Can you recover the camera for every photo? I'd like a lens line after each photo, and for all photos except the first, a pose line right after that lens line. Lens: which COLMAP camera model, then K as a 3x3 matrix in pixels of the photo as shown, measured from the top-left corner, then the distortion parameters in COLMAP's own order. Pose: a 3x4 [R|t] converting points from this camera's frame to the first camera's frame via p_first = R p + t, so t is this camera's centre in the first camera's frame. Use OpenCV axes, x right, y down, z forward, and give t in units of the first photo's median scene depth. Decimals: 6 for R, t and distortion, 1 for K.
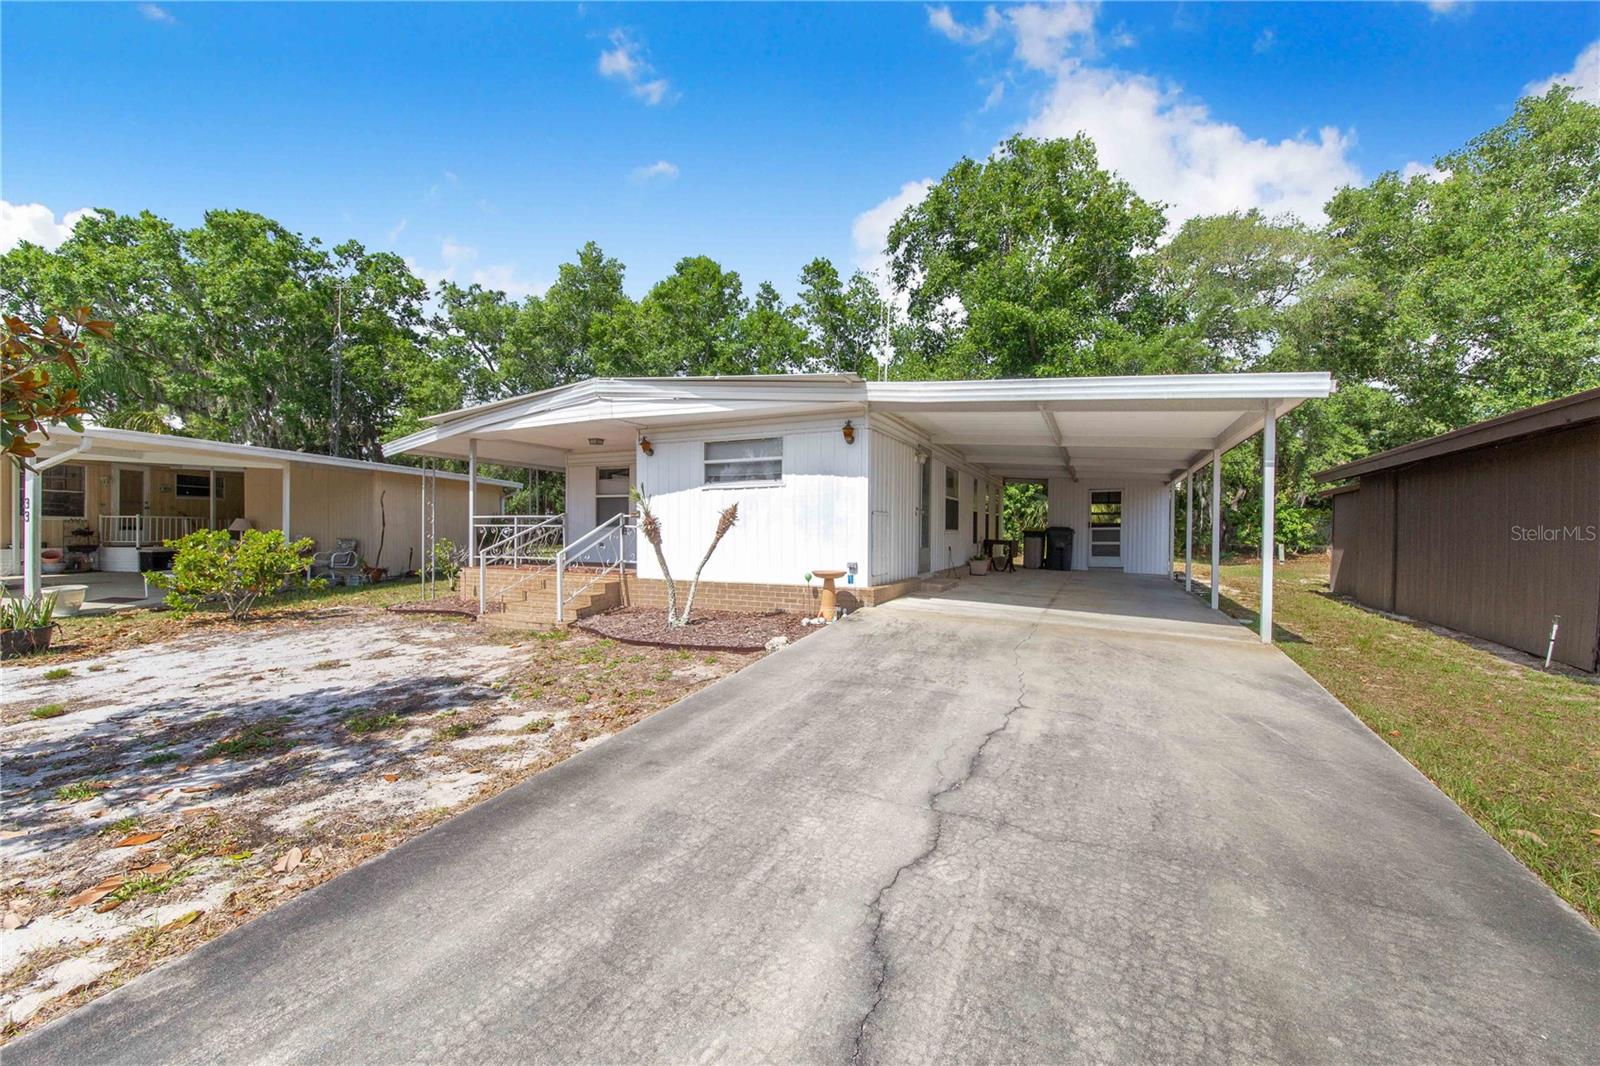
lens RADIAL K [[639.9, 0, 805.5], [0, 639.9, 527.2], [0, 0, 1]] dist [-0.000415, -0.000232]
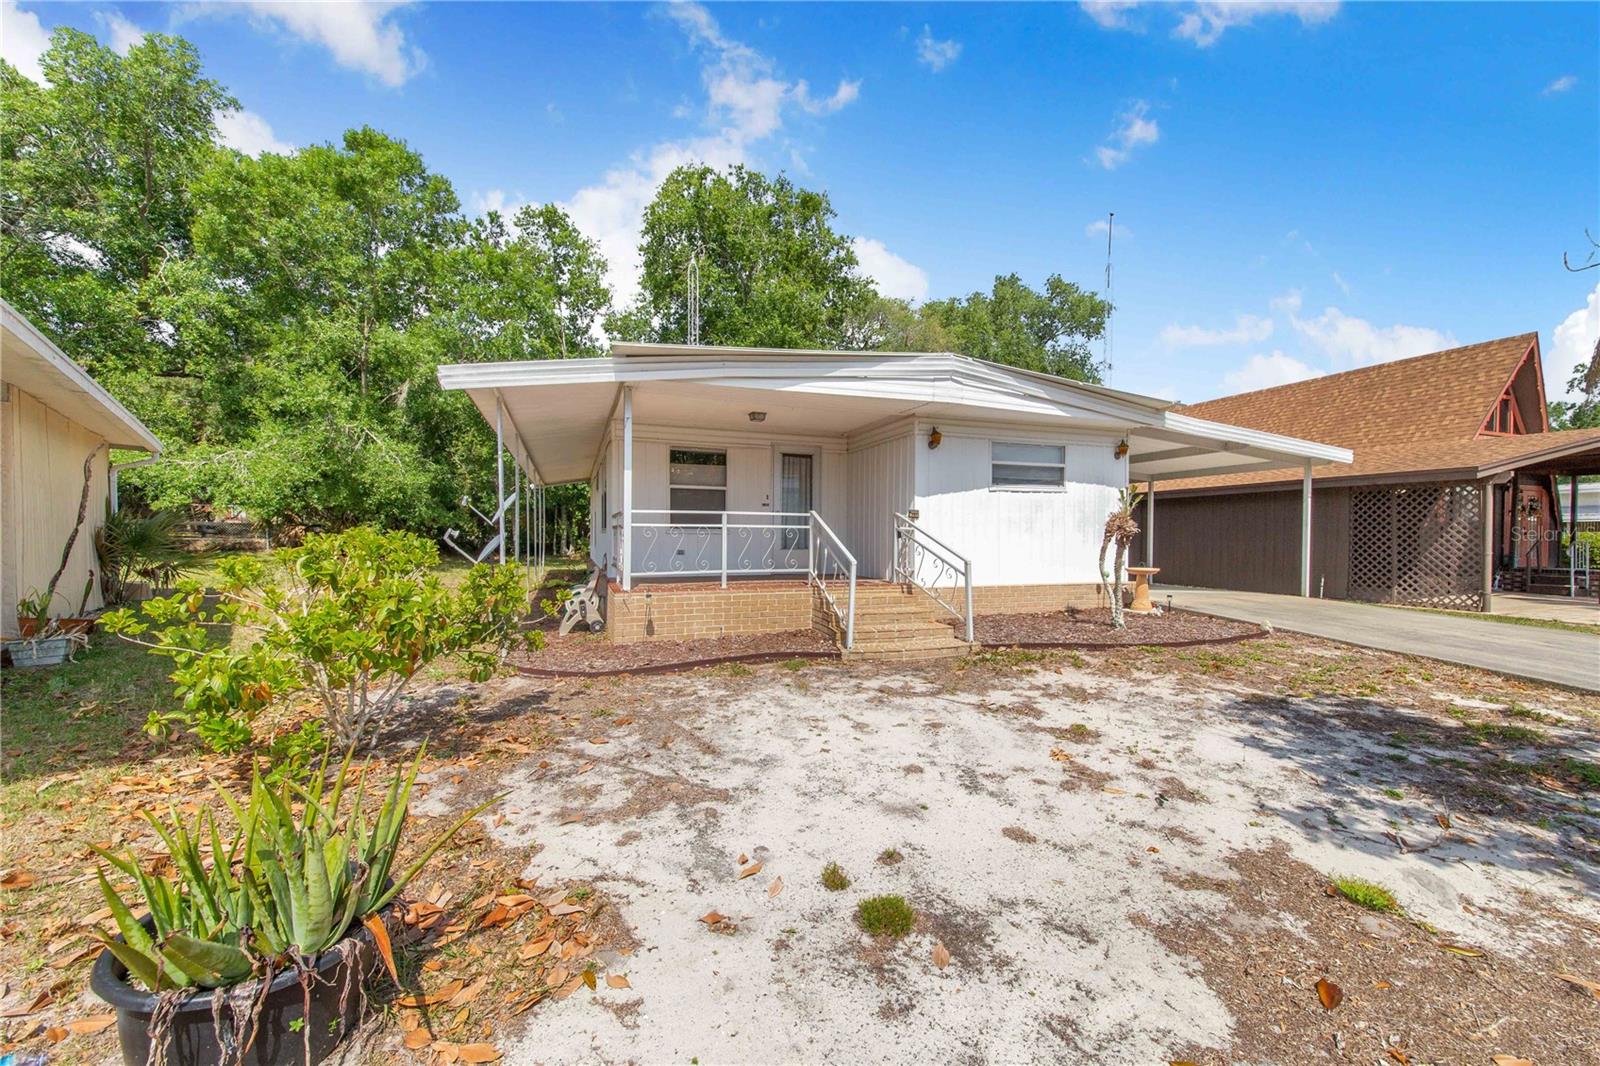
lens RADIAL K [[639.9, 0, 805.5], [0, 639.9, 527.2], [0, 0, 1]] dist [-0.000415, -0.000232]
pose [[0.686523, 0.009003, 0.727053, -1.057546], [-0.003877, 0.999954, -0.008721, 0.005495], [-0.727098, 0.003168, 0.686526, 0.549620]]
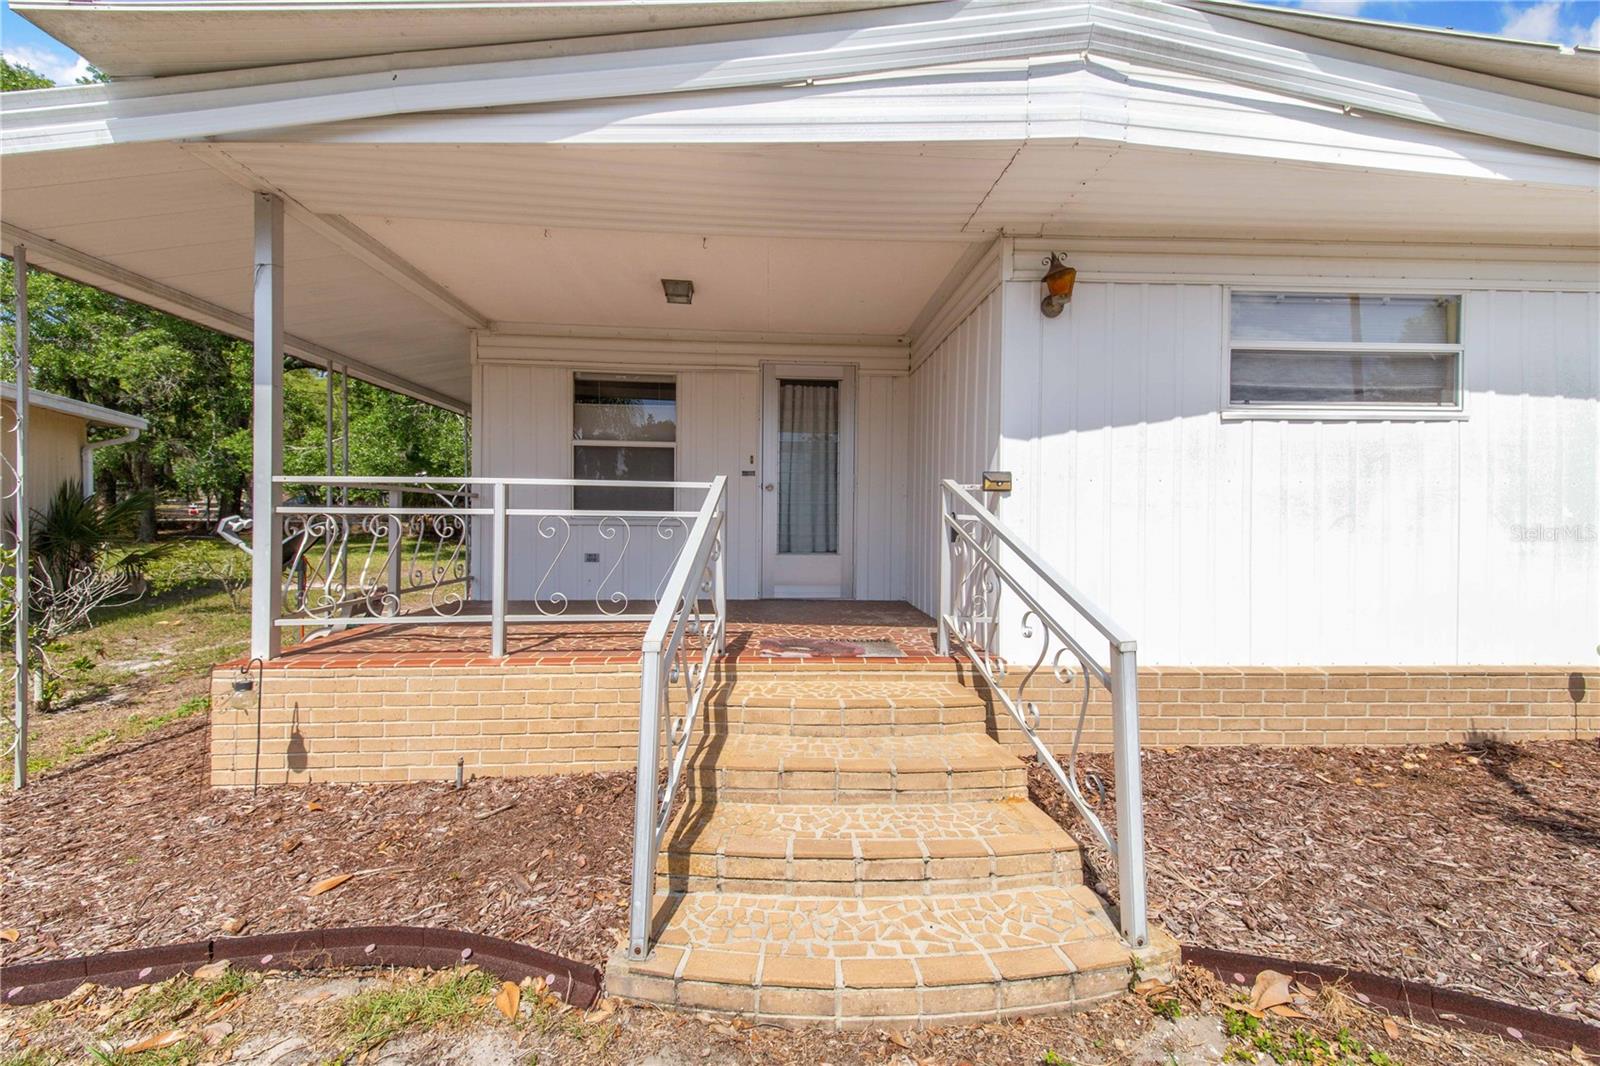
lens RADIAL K [[621.4, 0, 802.3], [0, 621.4, 516.5], [0, 0, 1]] dist [0.020076, -0.000017]
pose [[0.873595, 0.005972, 0.486617, -0.554955], [-0.006831, 0.999977, -0.000009, -0.001636], [-0.486606, -0.003316, 0.873616, 0.808768]]
